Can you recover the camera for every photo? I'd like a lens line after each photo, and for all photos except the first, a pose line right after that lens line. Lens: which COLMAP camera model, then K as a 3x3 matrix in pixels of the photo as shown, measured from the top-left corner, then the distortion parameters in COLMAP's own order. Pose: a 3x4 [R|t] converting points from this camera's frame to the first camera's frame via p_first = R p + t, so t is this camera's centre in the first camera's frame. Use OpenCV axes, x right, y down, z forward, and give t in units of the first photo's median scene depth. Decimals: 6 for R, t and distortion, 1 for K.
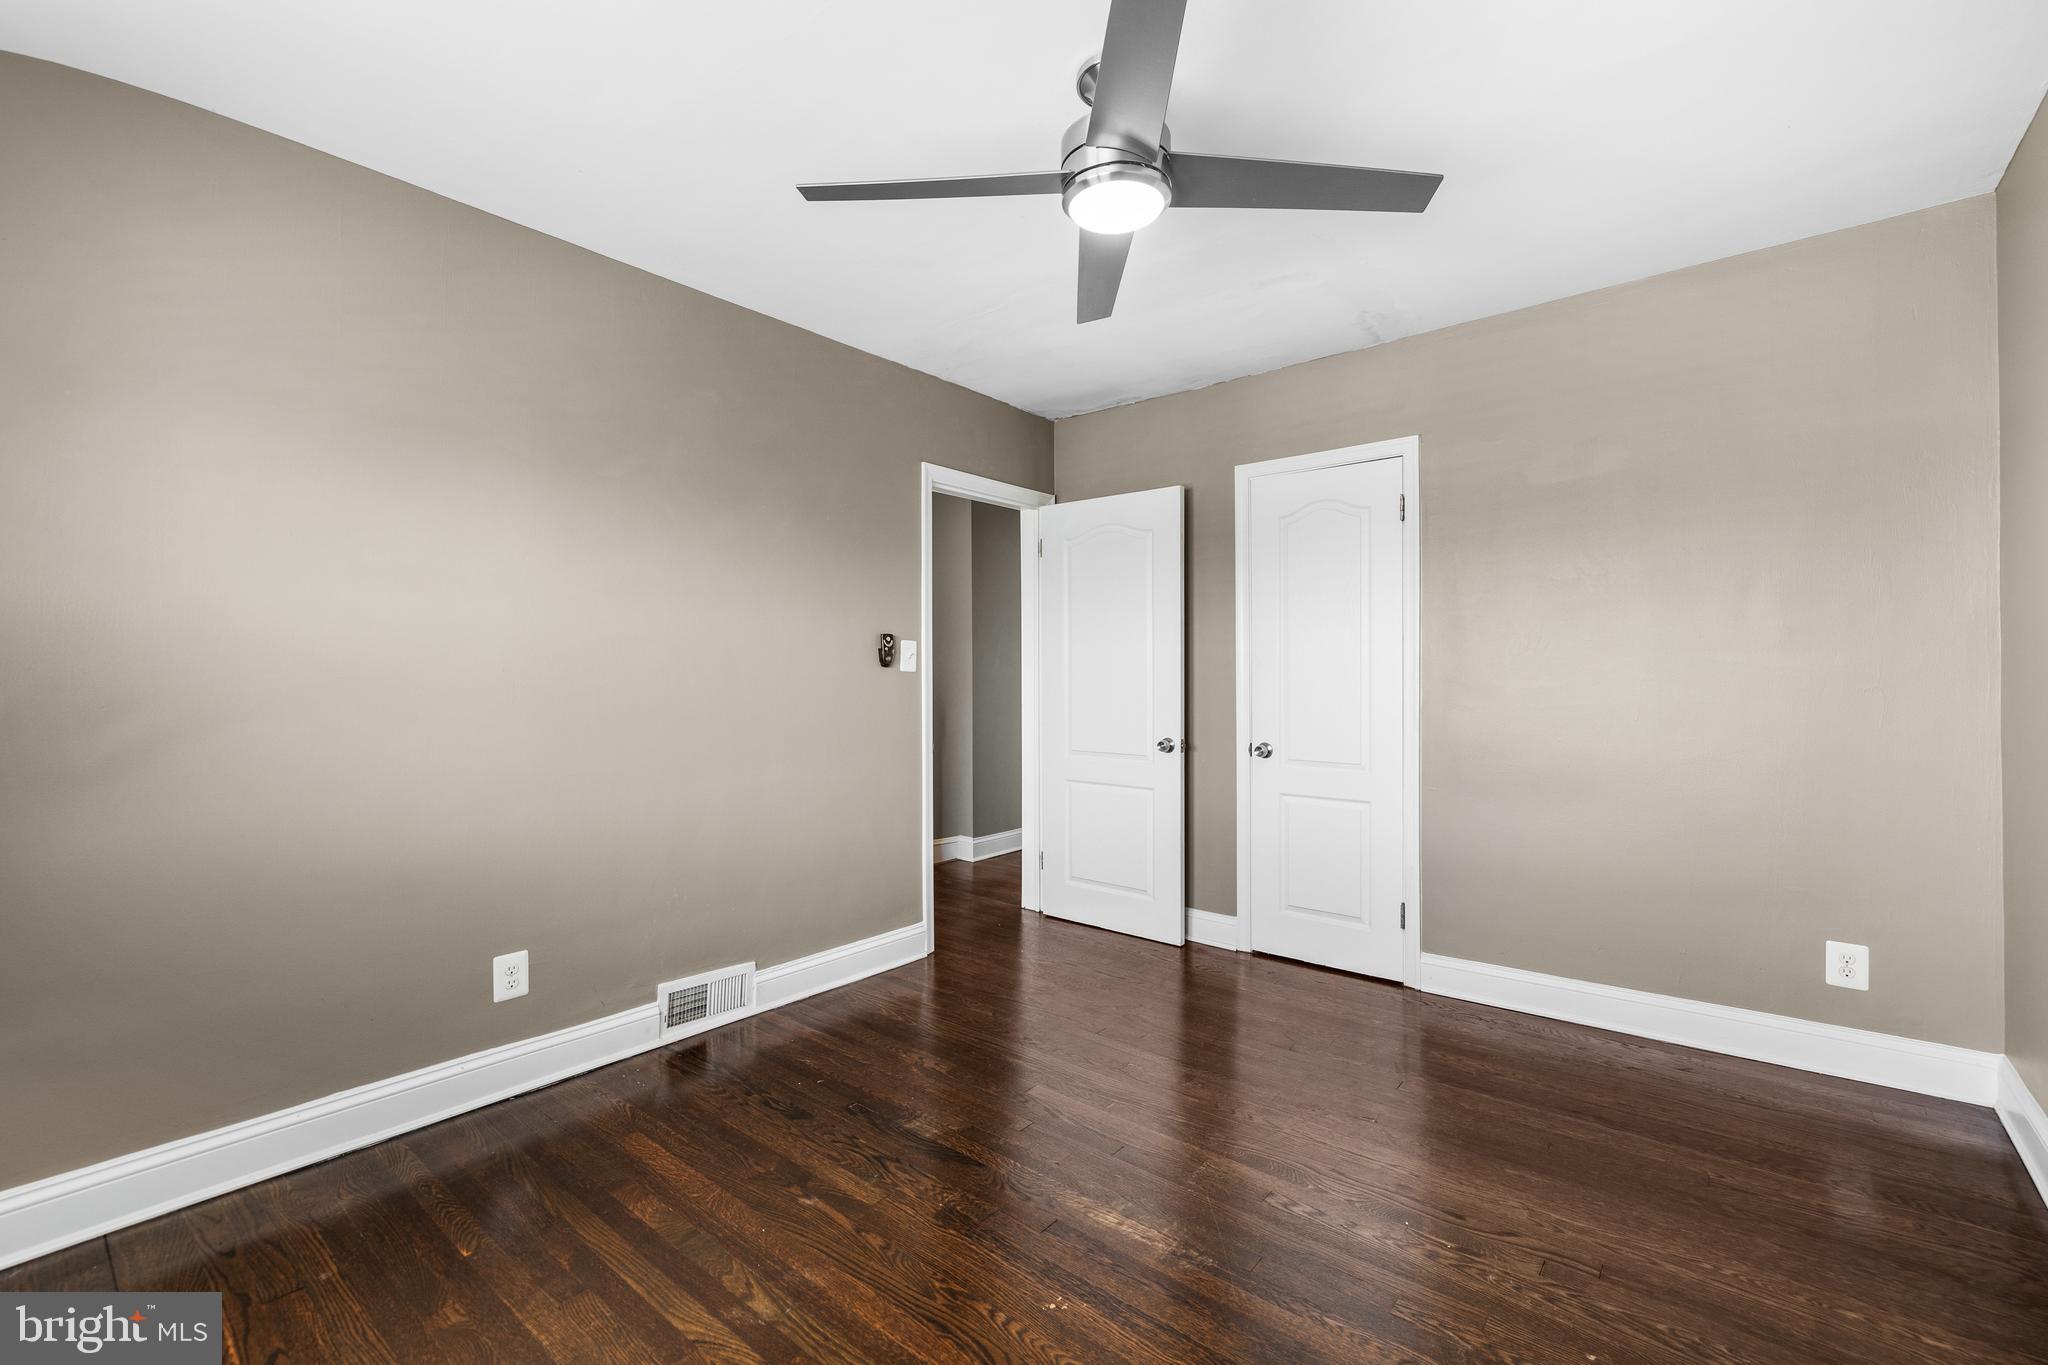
lens RADIAL K [[872.9, 0, 1017.5], [0, 872.9, 675.7], [0, 0, 1]] dist [0.001706, 0.000297]
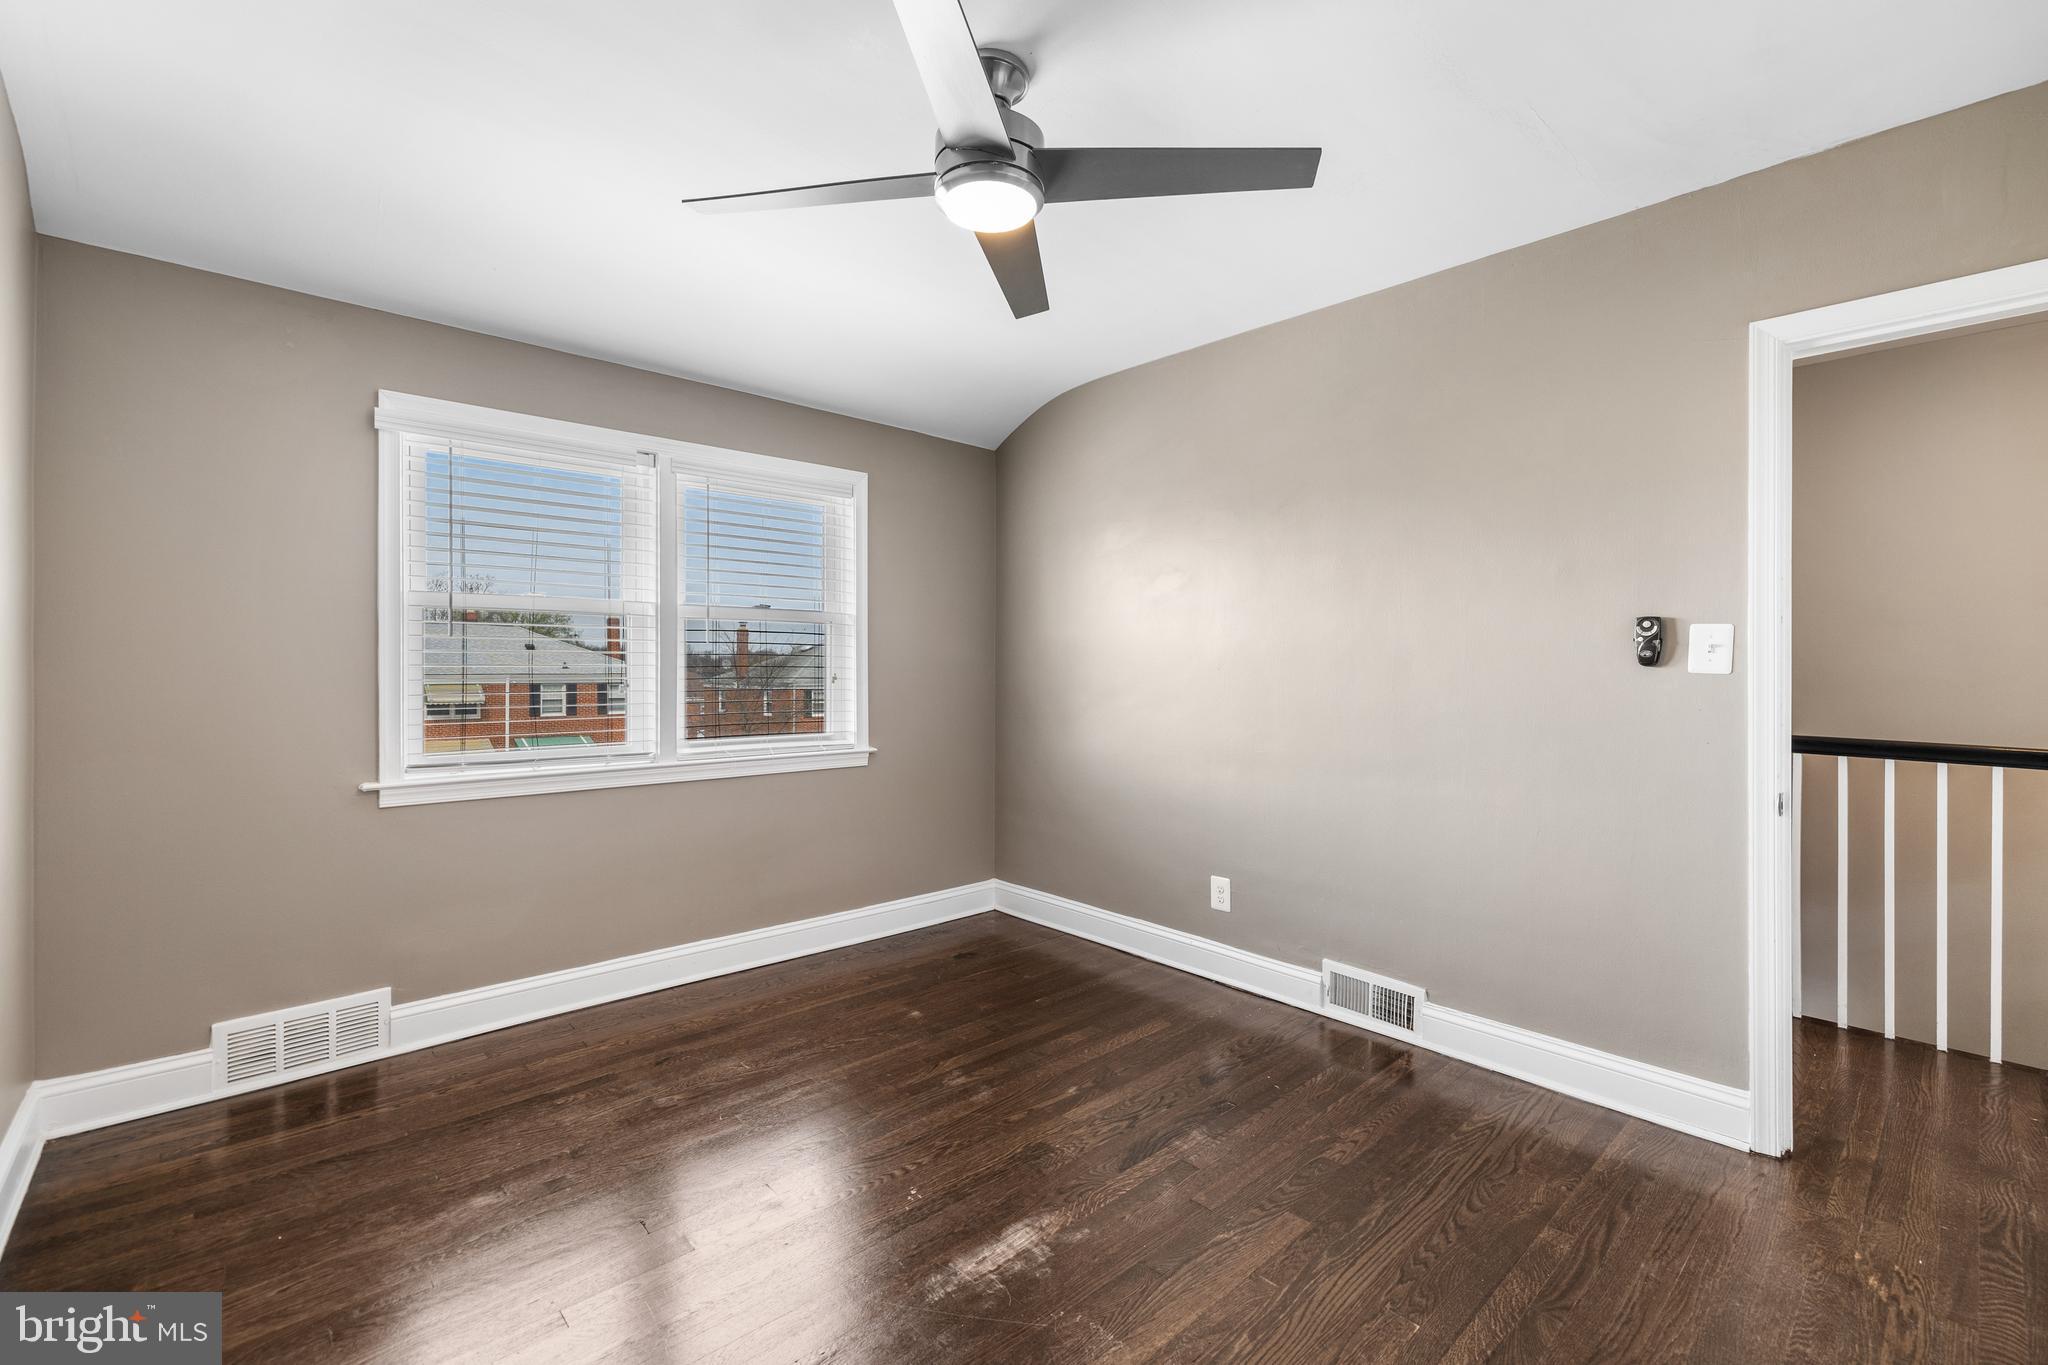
lens RADIAL K [[885.4, 0, 1022.8], [0, 885.4, 666.9], [0, 0, 1]] dist [0.002585, 0.000649]
pose [[-0.134920, 0.003145, -0.990852, 0.812487], [0.002787, 0.999992, 0.002795, -0.018162], [0.990853, -0.002384, -0.134927, 0.849579]]
